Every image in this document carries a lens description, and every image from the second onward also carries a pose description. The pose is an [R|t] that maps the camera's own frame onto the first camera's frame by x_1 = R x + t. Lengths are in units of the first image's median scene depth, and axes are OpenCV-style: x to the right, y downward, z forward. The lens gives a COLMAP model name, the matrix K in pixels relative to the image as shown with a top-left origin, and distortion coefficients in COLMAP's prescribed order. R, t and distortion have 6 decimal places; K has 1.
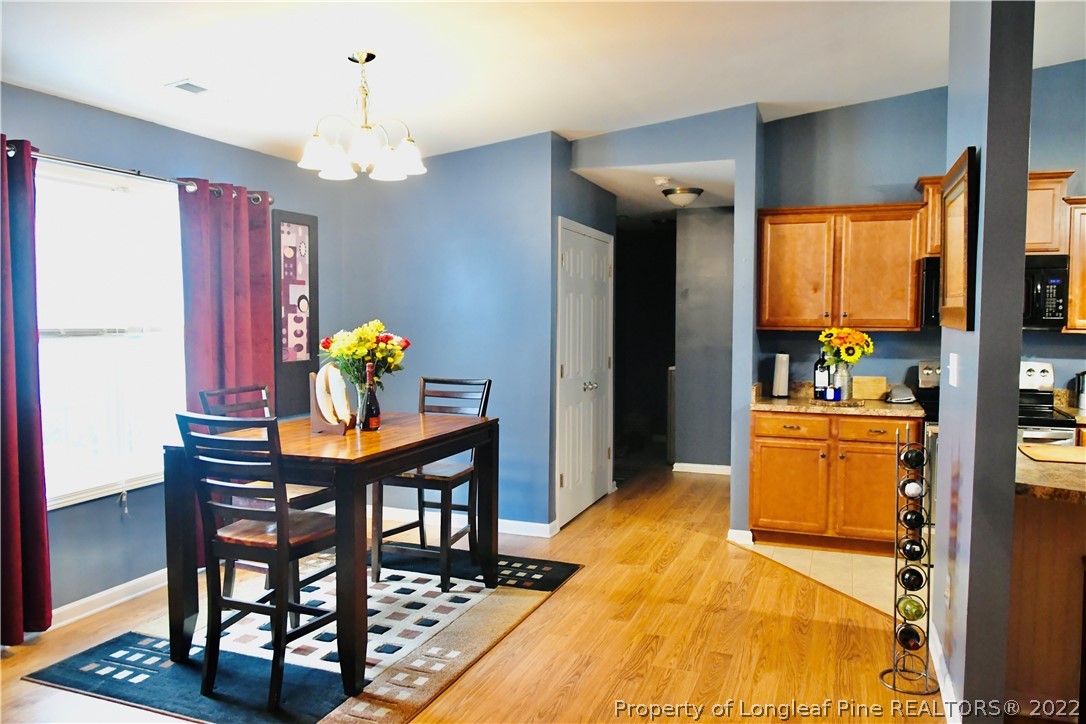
lens RADIAL K [[811.4, 0, 539.9], [0, 811.4, 364.2], [0, 0, 1]] dist [-0.012016, -0.005994]
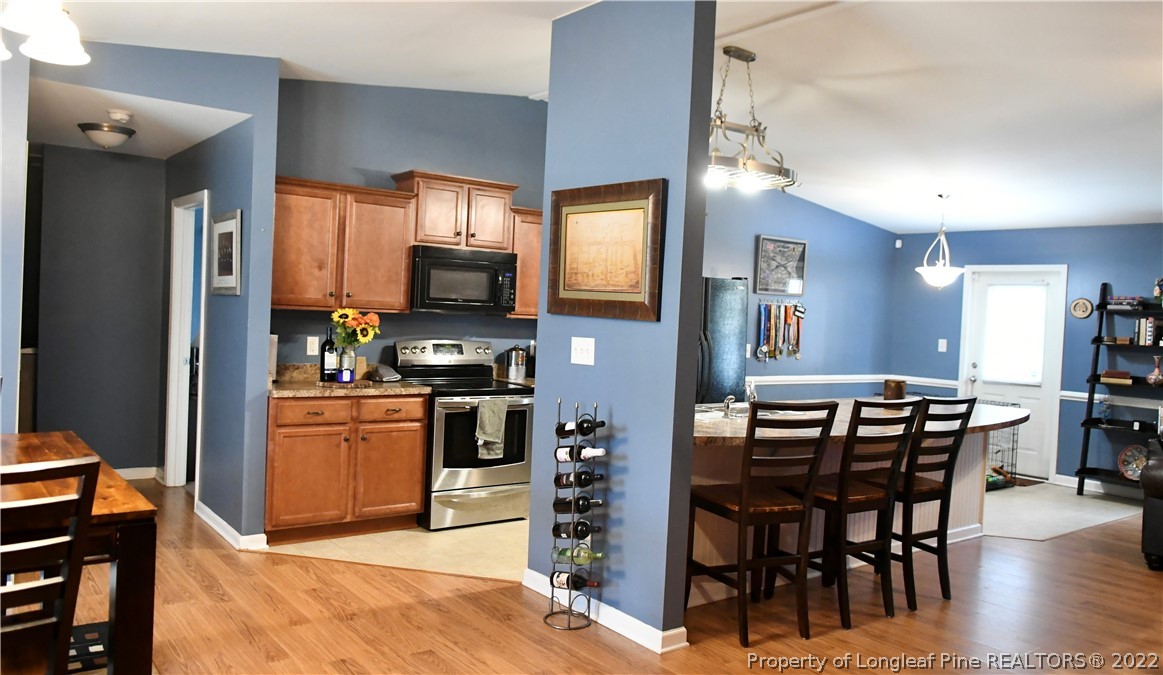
lens RADIAL K [[859.6, 0, 579.3], [0, 859.6, 328.7], [0, 0, 1]] dist [-0.005377, -0.004240]
pose [[0.528843, 0.003048, 0.848715, -0.369528], [0.006676, 0.999948, -0.007752, -0.010110], [-0.848694, 0.009766, 0.528794, 0.208677]]
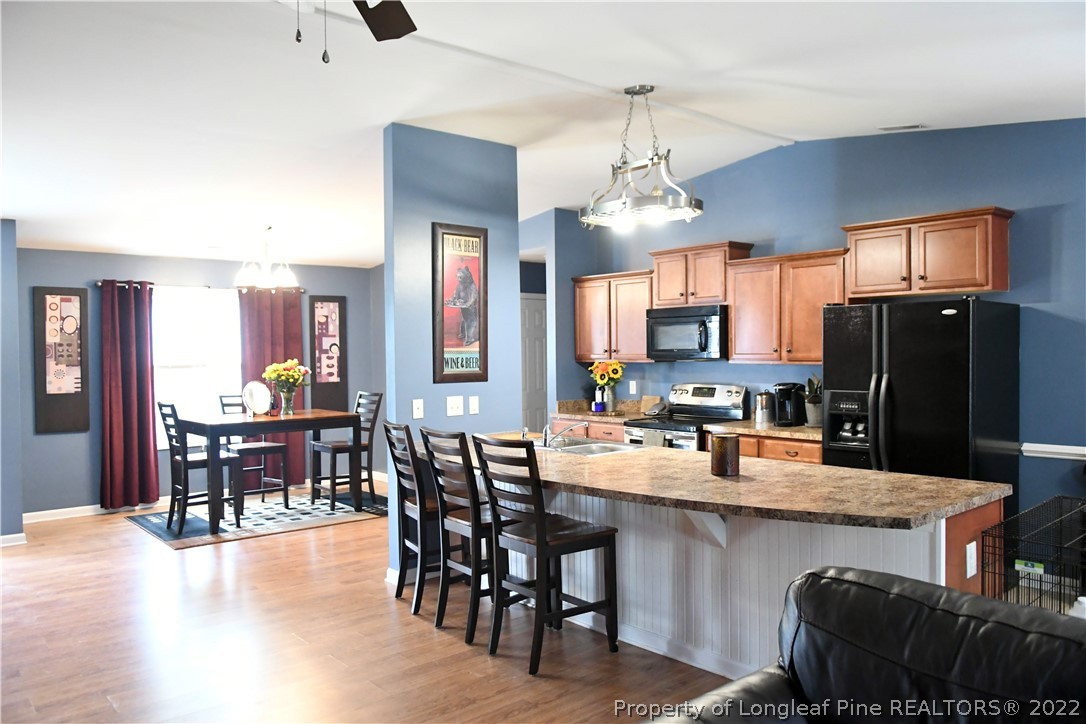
lens RADIAL K [[811.4, 0, 539.9], [0, 811.4, 364.2], [0, 0, 1]] dist [-0.012016, -0.005994]
pose [[0.877496, -0.005468, -0.479552, 0.951565], [-0.012488, 0.999335, -0.034247, 0.011772], [0.479421, 0.036040, 0.876845, -0.296048]]
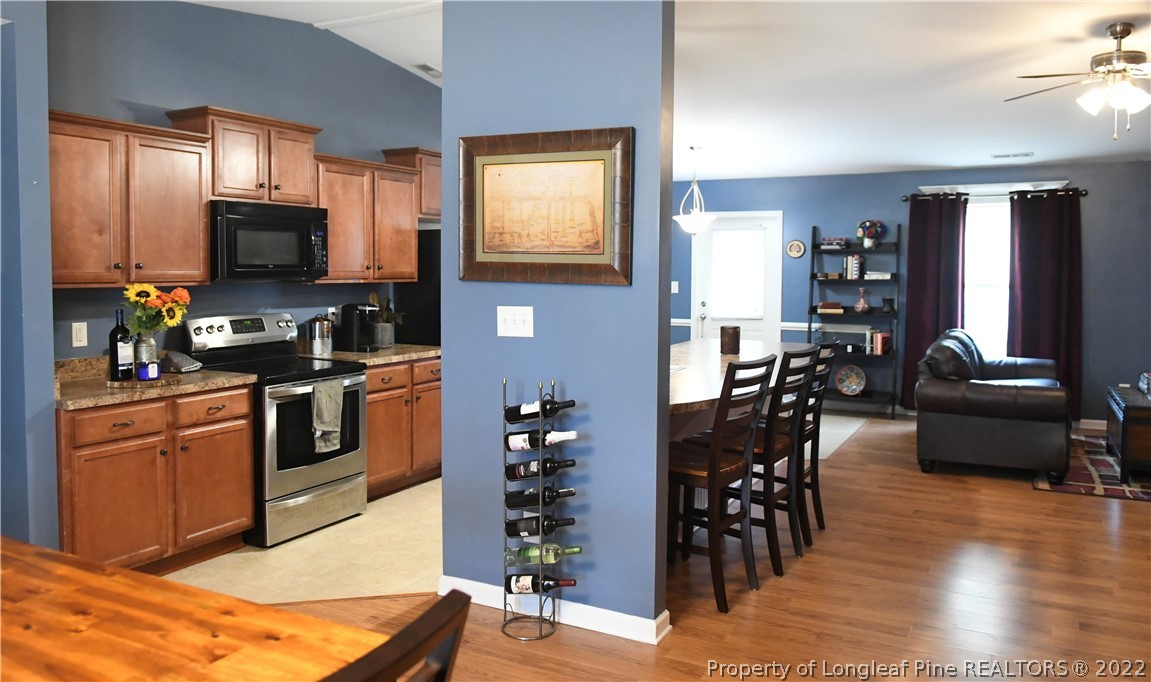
lens RADIAL K [[851.9, 0, 571.2], [0, 851.9, 300.4], [0, 0, 1]] dist [0.001571, -0.027604]
pose [[0.128107, -0.042588, 0.990845, -0.372884], [0.054066, 0.997892, 0.035900, -0.036036], [-0.990286, 0.048972, 0.130140, 0.499088]]
